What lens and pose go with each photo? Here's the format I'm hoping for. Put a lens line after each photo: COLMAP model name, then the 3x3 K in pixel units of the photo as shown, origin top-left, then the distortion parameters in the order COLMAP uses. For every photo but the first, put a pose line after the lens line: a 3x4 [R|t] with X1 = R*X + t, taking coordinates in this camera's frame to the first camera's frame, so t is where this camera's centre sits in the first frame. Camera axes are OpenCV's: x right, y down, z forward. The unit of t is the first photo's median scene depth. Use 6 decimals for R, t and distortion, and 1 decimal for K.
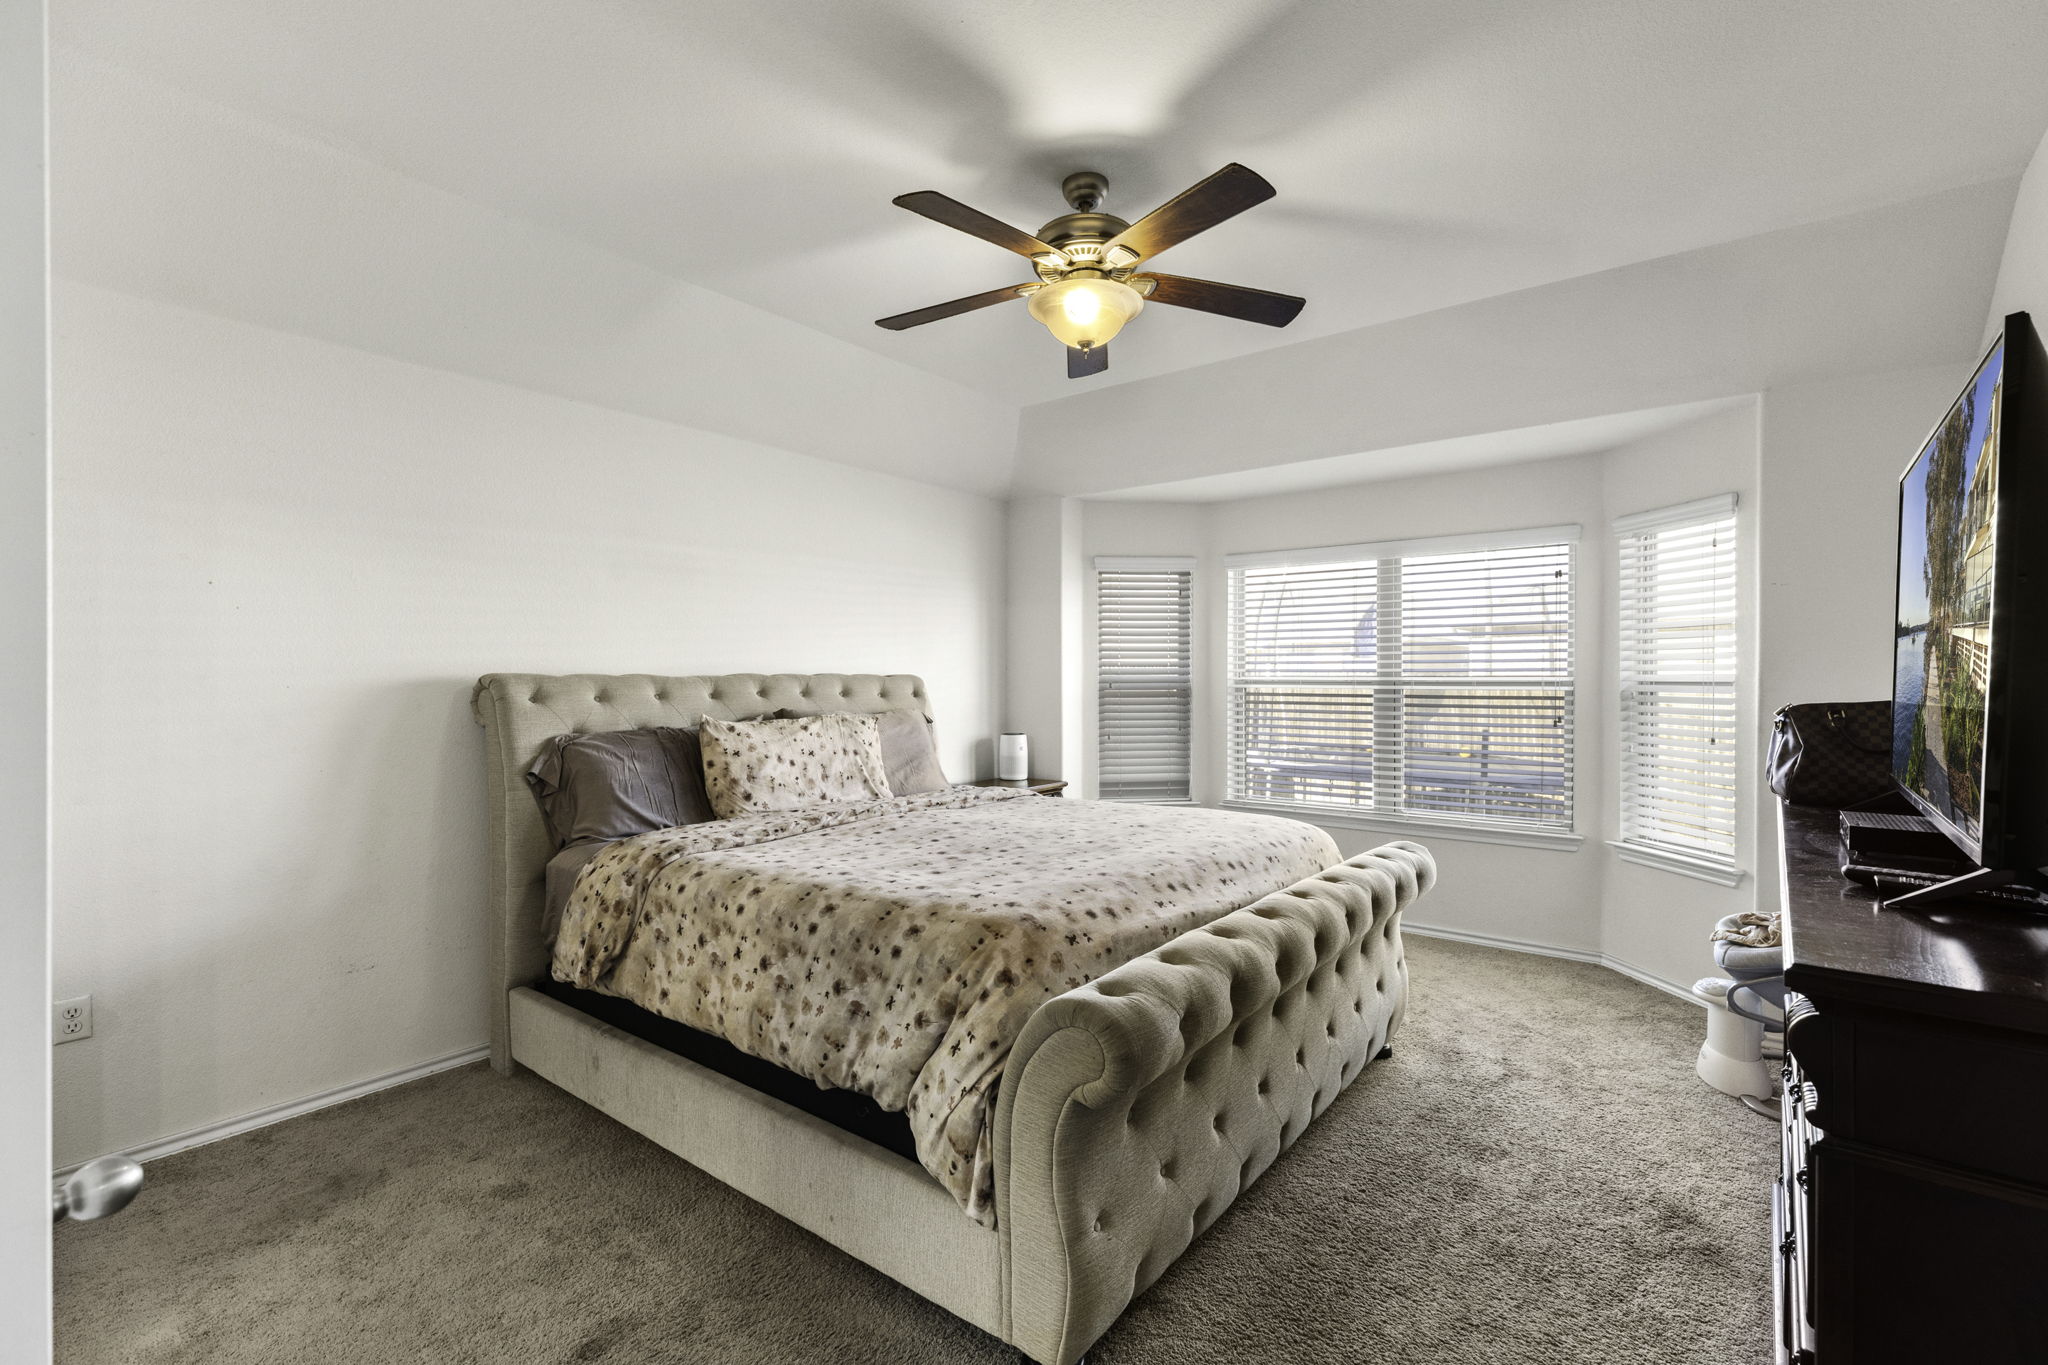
lens RADIAL K [[913.0, 0, 1012.7], [0, 913.0, 674.1], [0, 0, 1]] dist [0.000780, 0.001488]
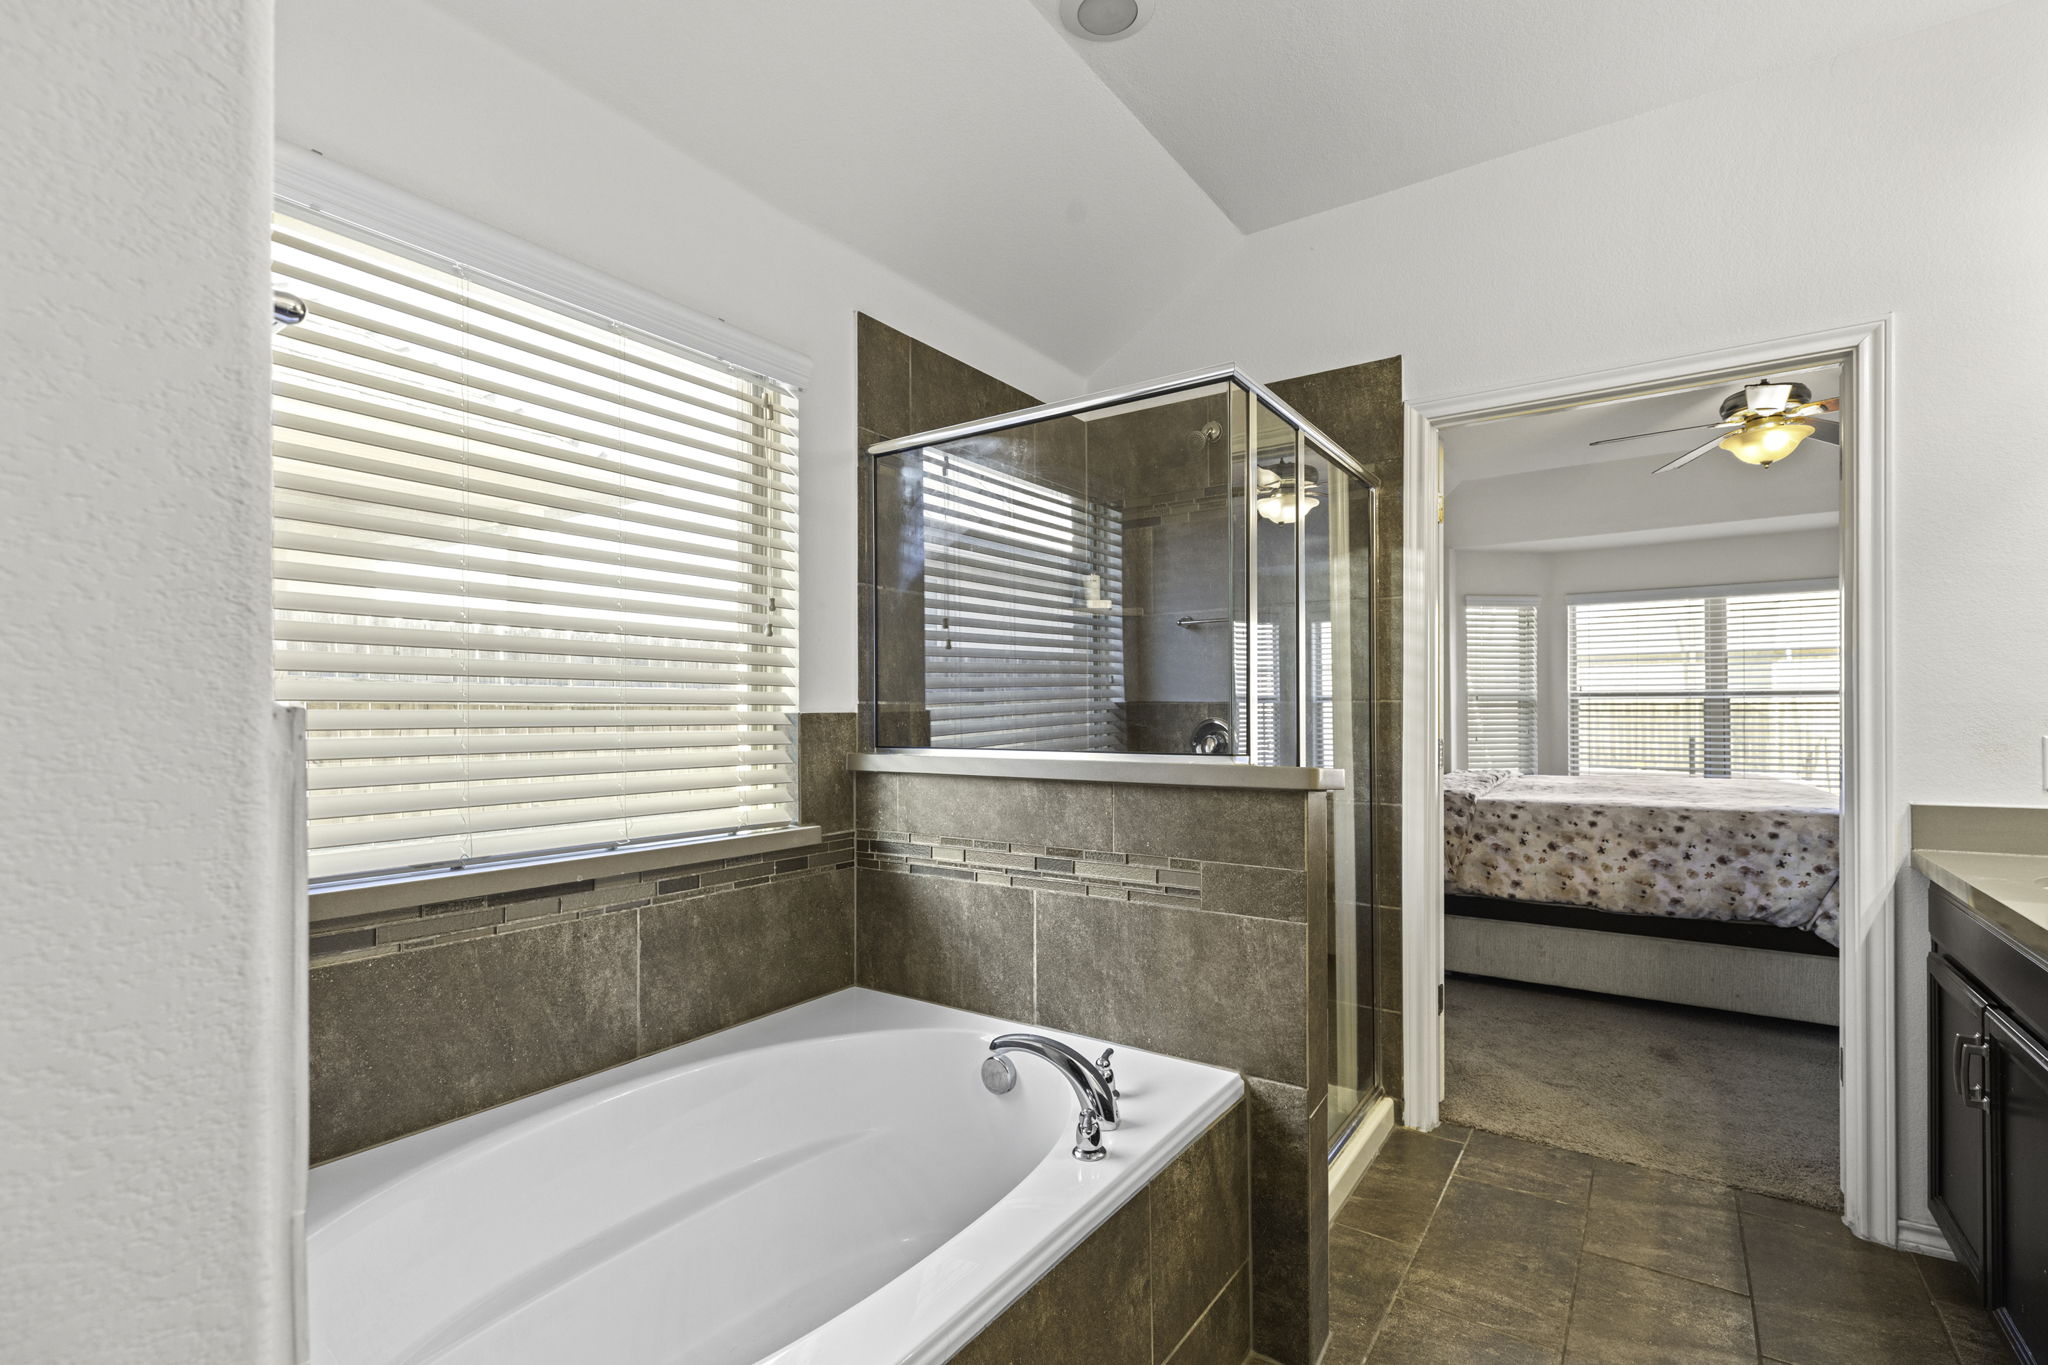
lens RADIAL K [[913.0, 0, 1031.4], [0, 913.0, 688.5], [0, 0, 1]] dist [0.000780, 0.001488]
pose [[0.998127, -0.000811, 0.061165, -1.293526], [0.001875, 0.999848, -0.017336, 0.048072], [-0.061142, 0.017418, 0.997977, -0.488645]]
